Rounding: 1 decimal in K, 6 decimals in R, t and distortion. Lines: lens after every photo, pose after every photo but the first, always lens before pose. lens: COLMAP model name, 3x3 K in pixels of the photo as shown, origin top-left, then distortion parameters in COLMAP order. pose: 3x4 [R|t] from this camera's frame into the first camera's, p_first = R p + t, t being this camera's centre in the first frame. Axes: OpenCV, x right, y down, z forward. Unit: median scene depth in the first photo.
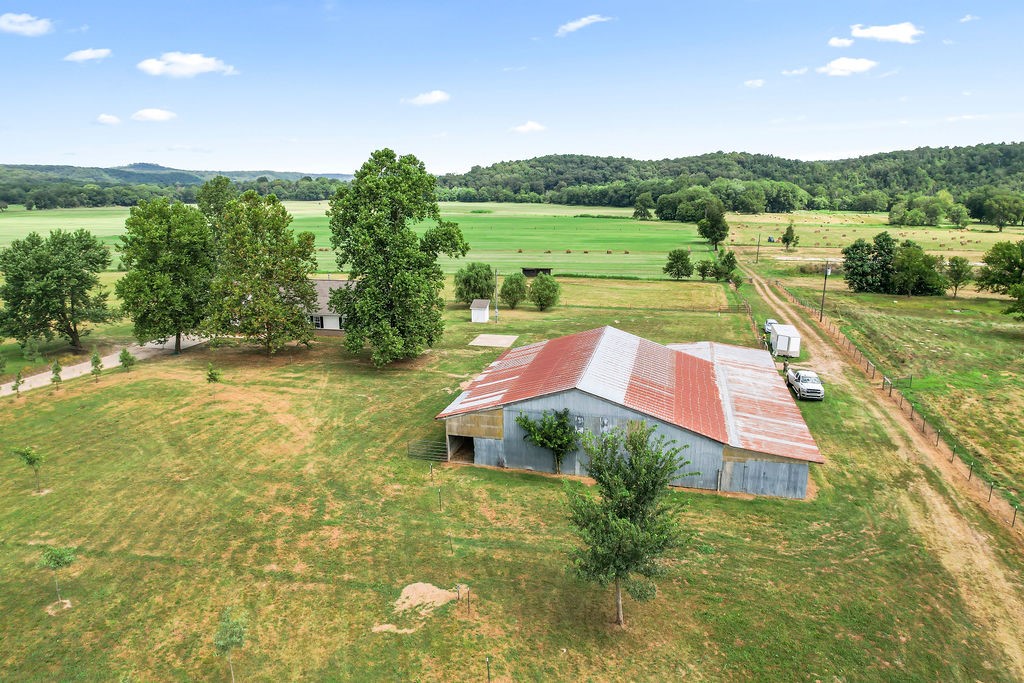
lens RADIAL K [[676.6, 0, 521.9], [0, 676.6, 346.4], [0, 0, 1]] dist [-0.076166, 0.070533]
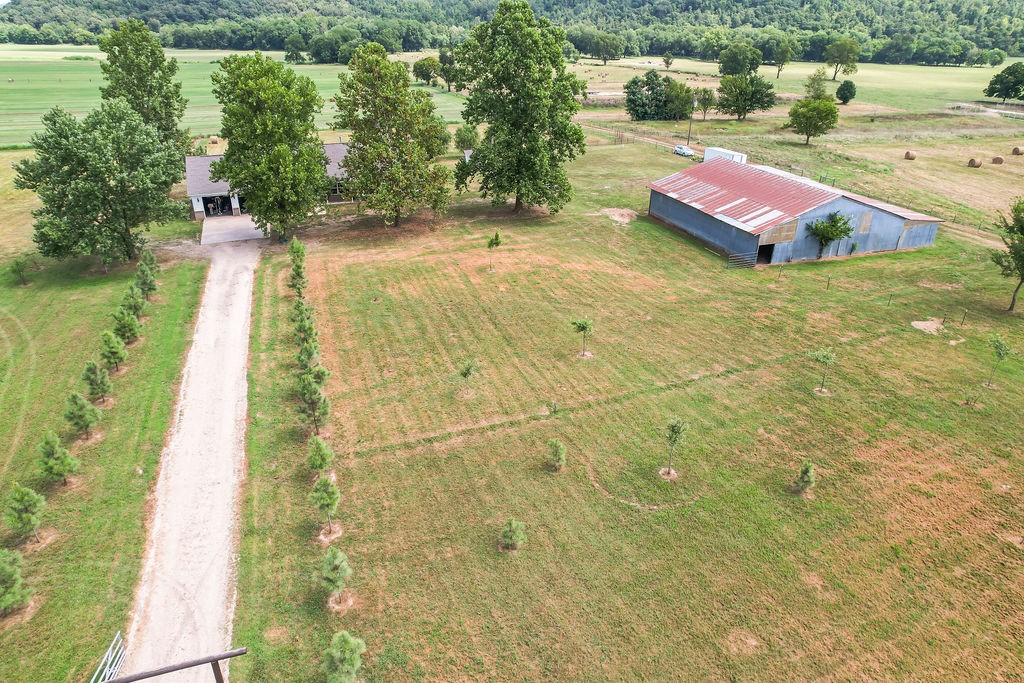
lens RADIAL K [[650.5, 0, 519.6], [0, 650.5, 347.5], [0, 0, 1]] dist [-0.069337, 0.057031]
pose [[0.826656, -0.245757, 0.506205, -0.761733], [0.120998, 0.956177, 0.266619, -0.045837], [-0.549545, -0.159152, 0.820165, 0.121095]]
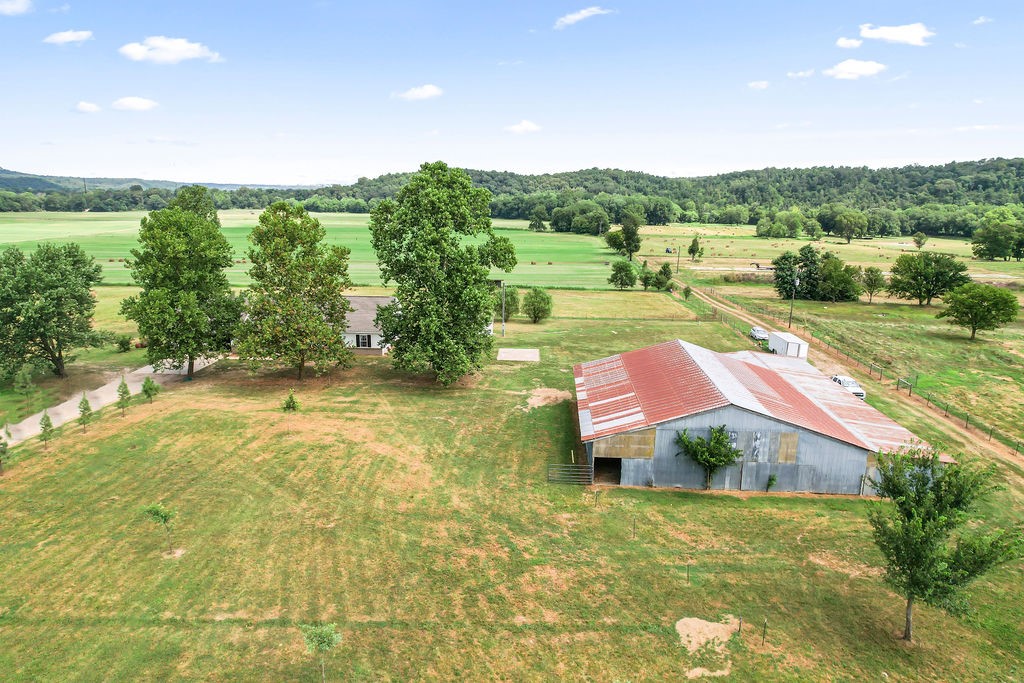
lens RADIAL K [[650.5, 0, 519.6], [0, 650.5, 347.5], [0, 0, 1]] dist [-0.069337, 0.057031]
pose [[0.983022, -0.026504, 0.181566, -0.245278], [0.027836, 0.999601, -0.004792, -0.016796], [-0.181366, 0.009765, 0.983367, 0.061267]]
